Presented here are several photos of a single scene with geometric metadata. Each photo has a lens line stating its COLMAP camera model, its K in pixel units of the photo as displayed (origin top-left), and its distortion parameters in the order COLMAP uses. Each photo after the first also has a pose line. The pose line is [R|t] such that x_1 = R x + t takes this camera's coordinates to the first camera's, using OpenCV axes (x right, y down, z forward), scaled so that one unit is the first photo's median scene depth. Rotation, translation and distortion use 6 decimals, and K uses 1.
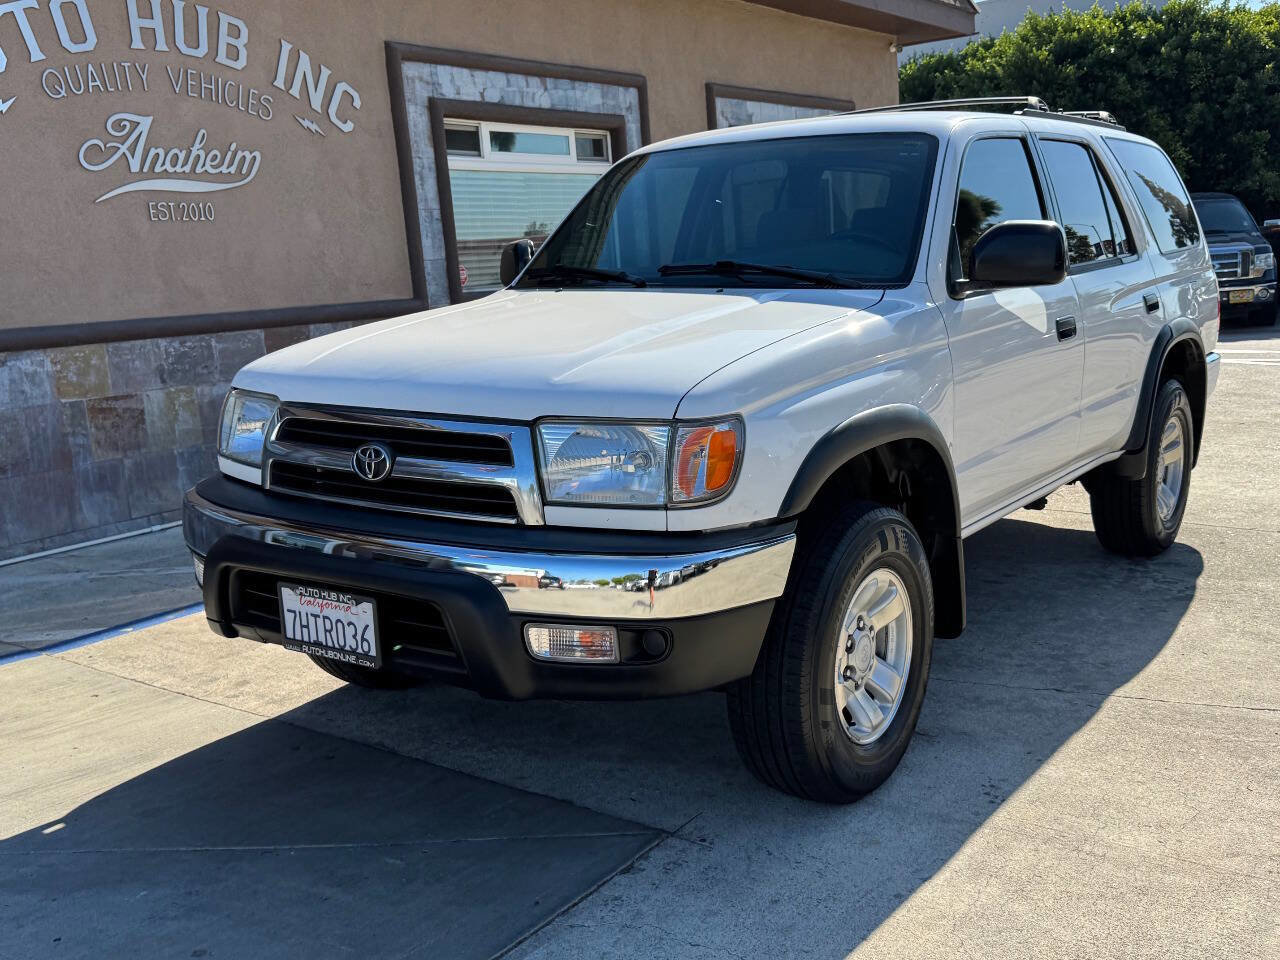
lens RADIAL K [[1270.1, 0, 637.7], [0, 1270.1, 477.1], [0, 0, 1]] dist [0.140221, -0.289387]
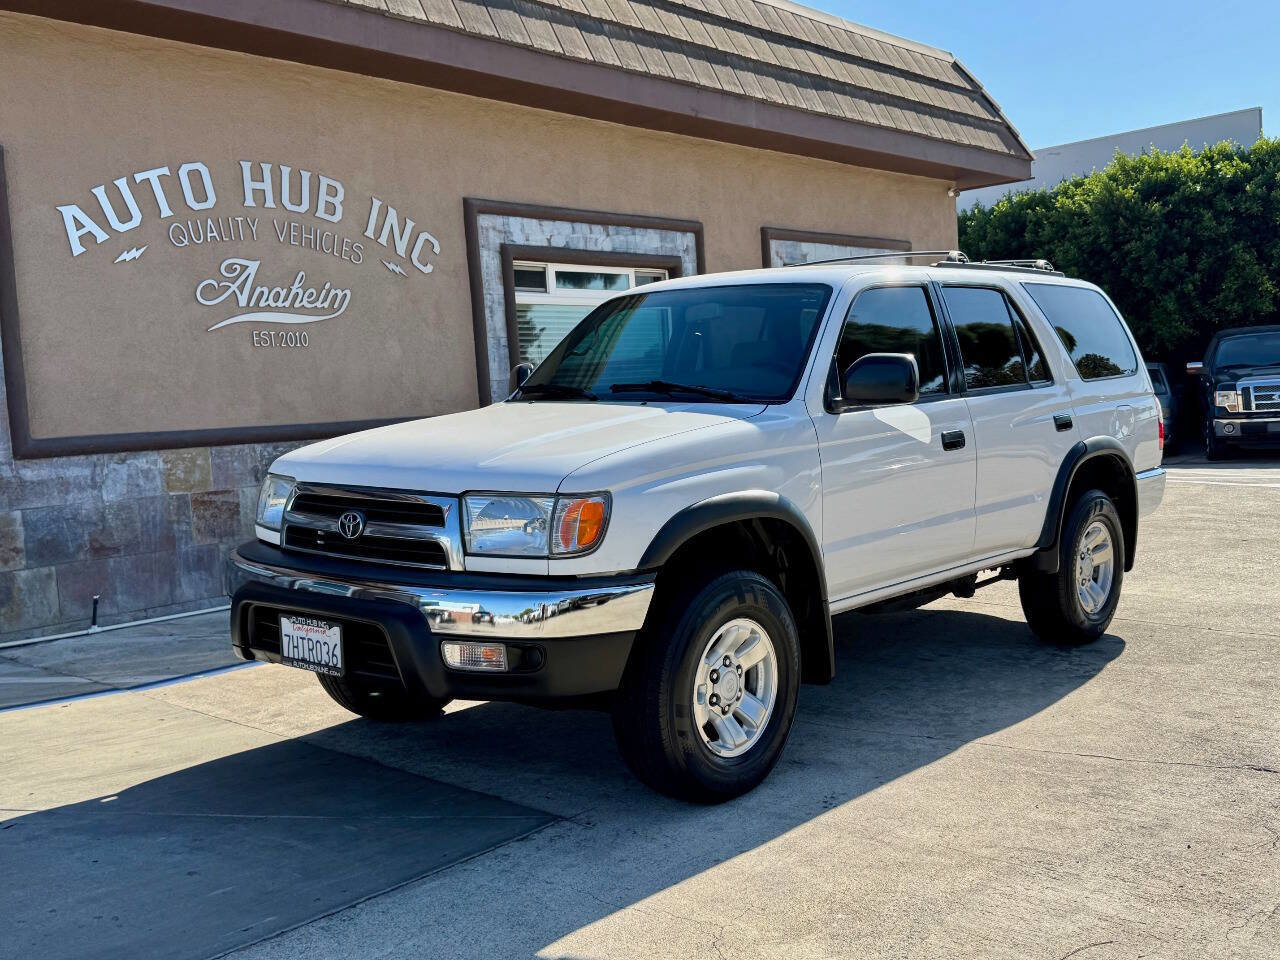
lens RADIAL K [[1262.7, 0, 646.7], [0, 1262.7, 475.8], [0, 0, 1]] dist [0.188072, -0.420046]
pose [[0.995391, 0.016423, -0.094480, 0.130185], [-0.025436, 0.995152, -0.094999, 0.032207], [0.092462, 0.096964, 0.990984, -0.174824]]
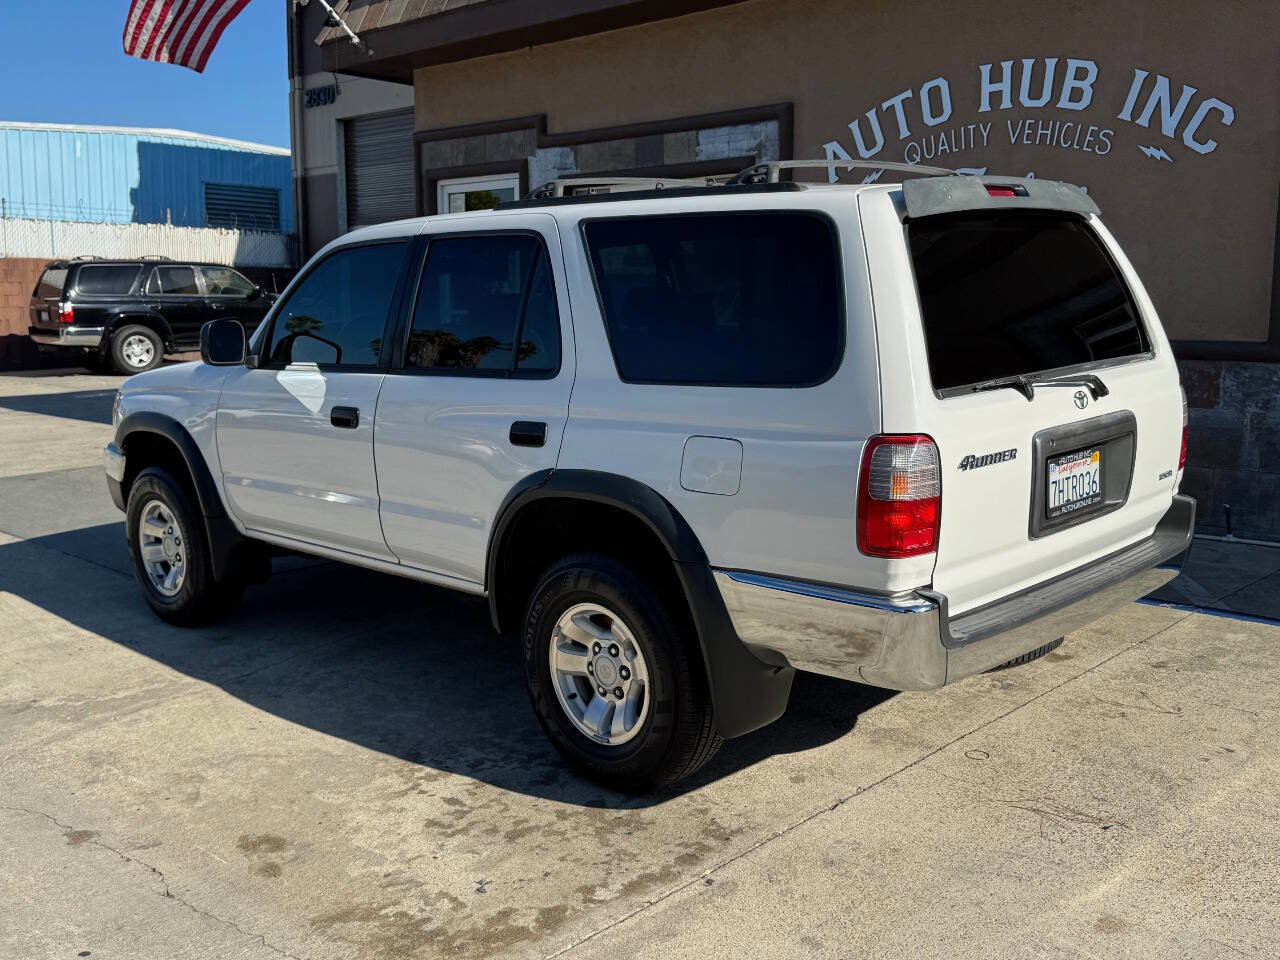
lens RADIAL K [[1262.7, 0, 646.7], [0, 1262.7, 475.8], [0, 0, 1]] dist [0.188072, -0.420046]
pose [[-0.146224, 0.200805, -0.968657, 1.121681], [-0.152439, 0.962912, 0.222626, -0.287287], [0.977436, 0.180214, -0.110191, 1.134111]]
